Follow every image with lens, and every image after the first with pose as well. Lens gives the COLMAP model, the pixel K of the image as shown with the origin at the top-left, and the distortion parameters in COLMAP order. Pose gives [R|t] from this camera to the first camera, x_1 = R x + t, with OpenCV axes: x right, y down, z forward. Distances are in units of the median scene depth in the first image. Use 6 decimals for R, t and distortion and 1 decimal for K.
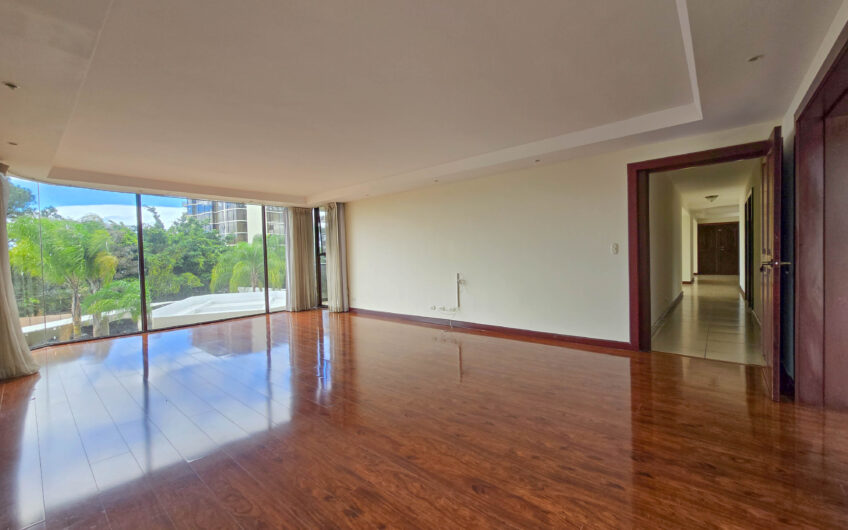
lens RADIAL K [[349.0, 0, 427.3], [0, 349.0, 262.8], [0, 0, 1]] dist [0.000161, 0.000126]
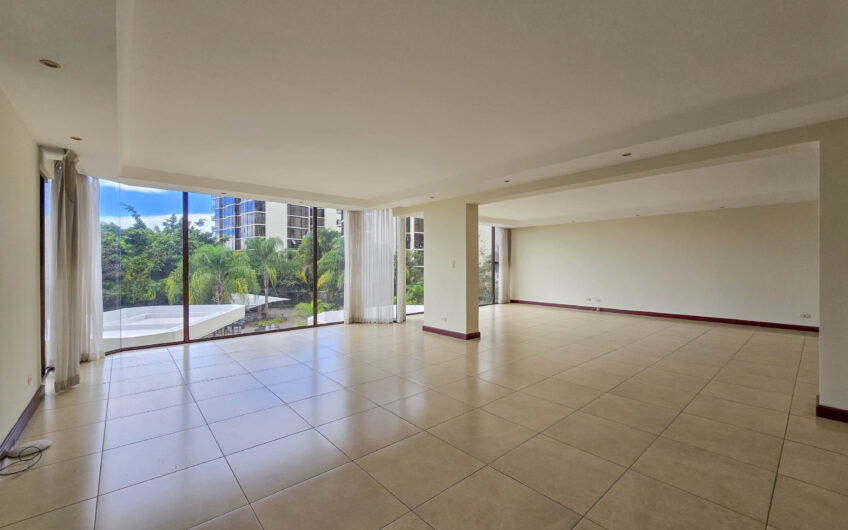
lens RADIAL K [[349.0, 0, 427.3], [0, 349.0, 262.8], [0, 0, 1]] dist [0.000161, 0.000126]
pose [[0.988631, 0.025049, -0.148263, 0.123457], [-0.028850, 0.999307, -0.023538, -0.009919], [0.147571, 0.027547, 0.988668, 0.211886]]
